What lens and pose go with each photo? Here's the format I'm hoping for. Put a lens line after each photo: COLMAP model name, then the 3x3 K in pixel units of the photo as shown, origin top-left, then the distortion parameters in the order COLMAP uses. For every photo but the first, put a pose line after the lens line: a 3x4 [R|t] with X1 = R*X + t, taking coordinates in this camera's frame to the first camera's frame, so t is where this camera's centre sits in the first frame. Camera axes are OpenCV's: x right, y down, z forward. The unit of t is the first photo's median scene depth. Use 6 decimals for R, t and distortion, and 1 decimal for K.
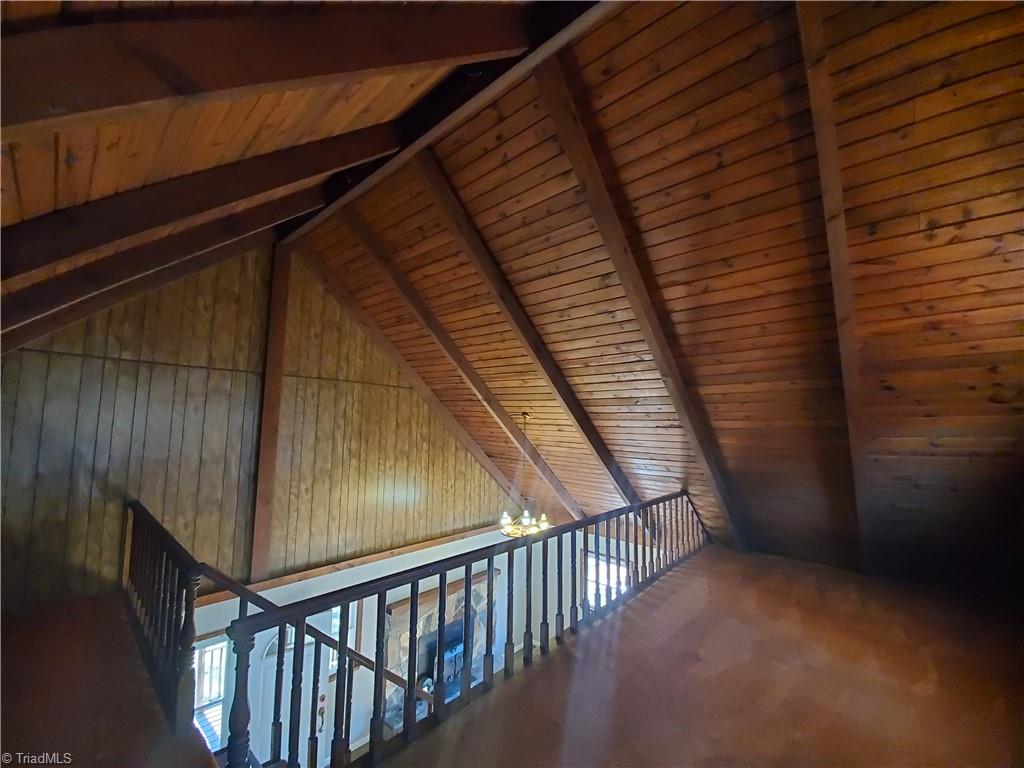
lens RADIAL K [[404.6, 0, 504.7], [0, 404.6, 383.8], [0, 0, 1]] dist [-0.001407, -0.010590]
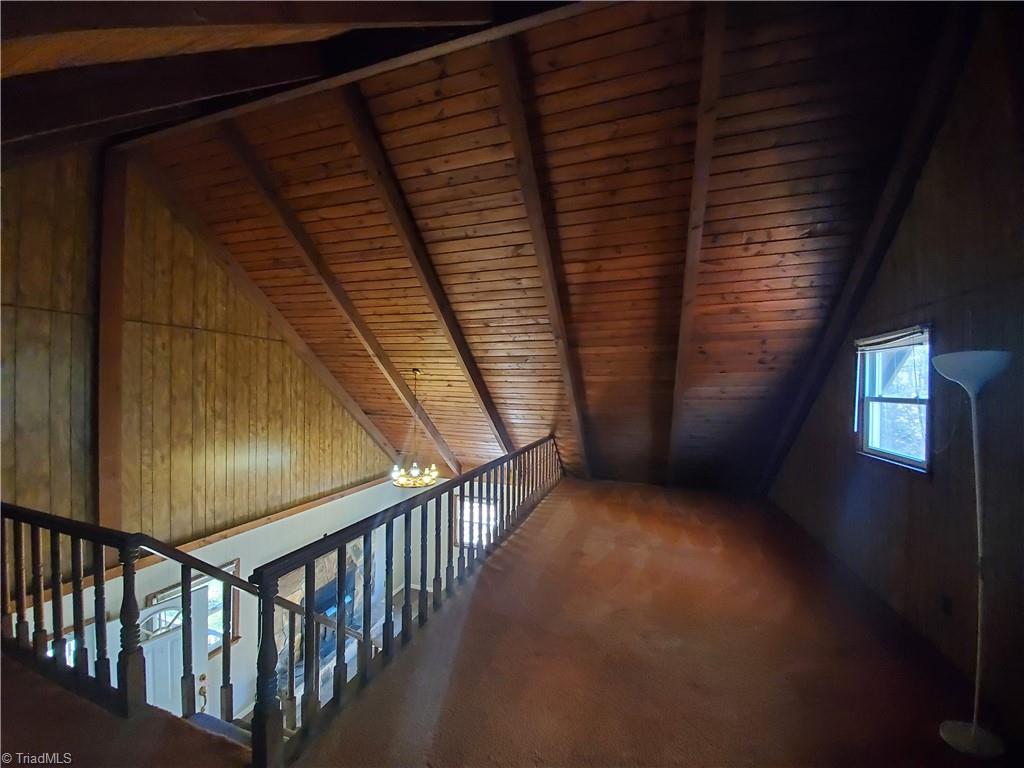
lens RADIAL K [[404.6, 0, 508.6], [0, 404.6, 385.2], [0, 0, 1]] dist [-0.001407, -0.010590]
pose [[0.920720, -0.007788, 0.390147, -0.136526], [-0.032642, 0.994760, 0.096889, 0.005577], [-0.388857, -0.101943, 0.915641, -0.032929]]
